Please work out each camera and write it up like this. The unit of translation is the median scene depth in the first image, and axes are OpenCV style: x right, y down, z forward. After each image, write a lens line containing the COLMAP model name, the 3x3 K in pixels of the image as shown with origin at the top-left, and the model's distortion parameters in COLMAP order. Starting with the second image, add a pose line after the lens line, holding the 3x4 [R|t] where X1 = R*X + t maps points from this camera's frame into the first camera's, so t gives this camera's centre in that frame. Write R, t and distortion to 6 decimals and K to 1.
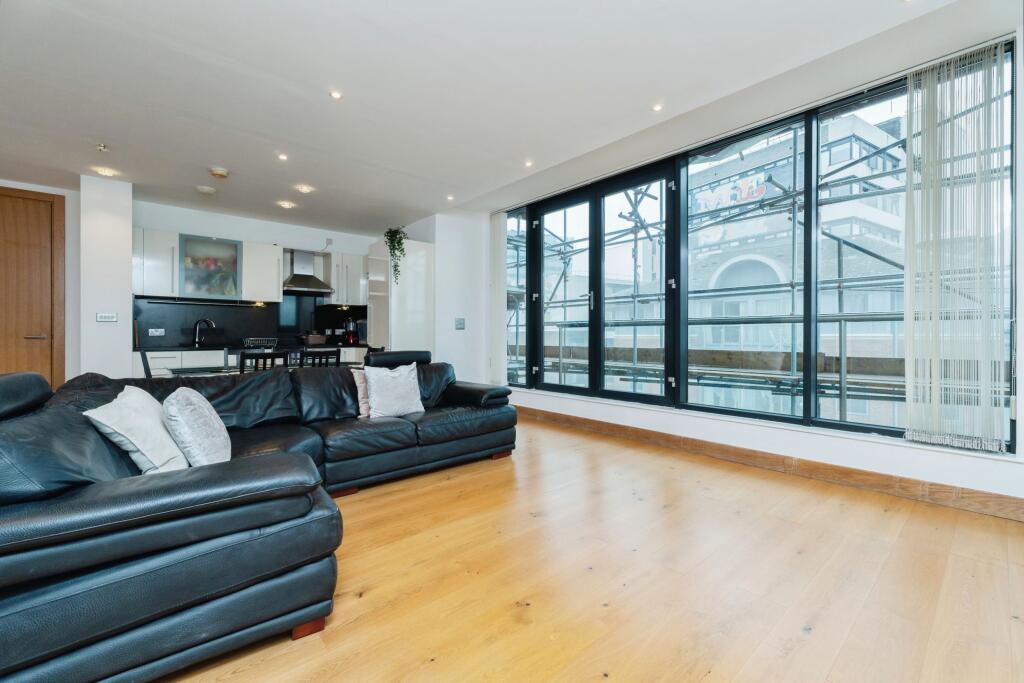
lens RADIAL K [[433.1, 0, 511.7], [0, 433.1, 339.3], [0, 0, 1]] dist [-0.000947, 0.000195]
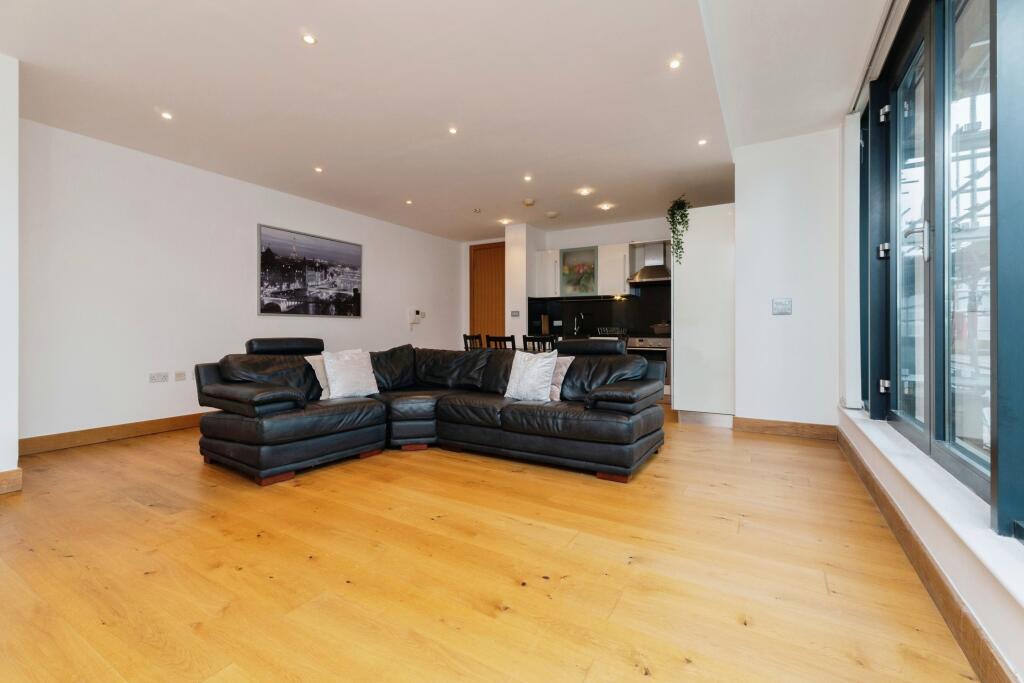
lens RADIAL K [[433.1, 0, 508.8], [0, 433.1, 335.4], [0, 0, 1]] dist [-0.000947, 0.000195]
pose [[0.297551, 0.015434, -0.954581, 0.486074], [-0.008470, 0.999873, 0.013526, 0.006156], [0.954668, 0.004060, 0.297644, 0.448914]]
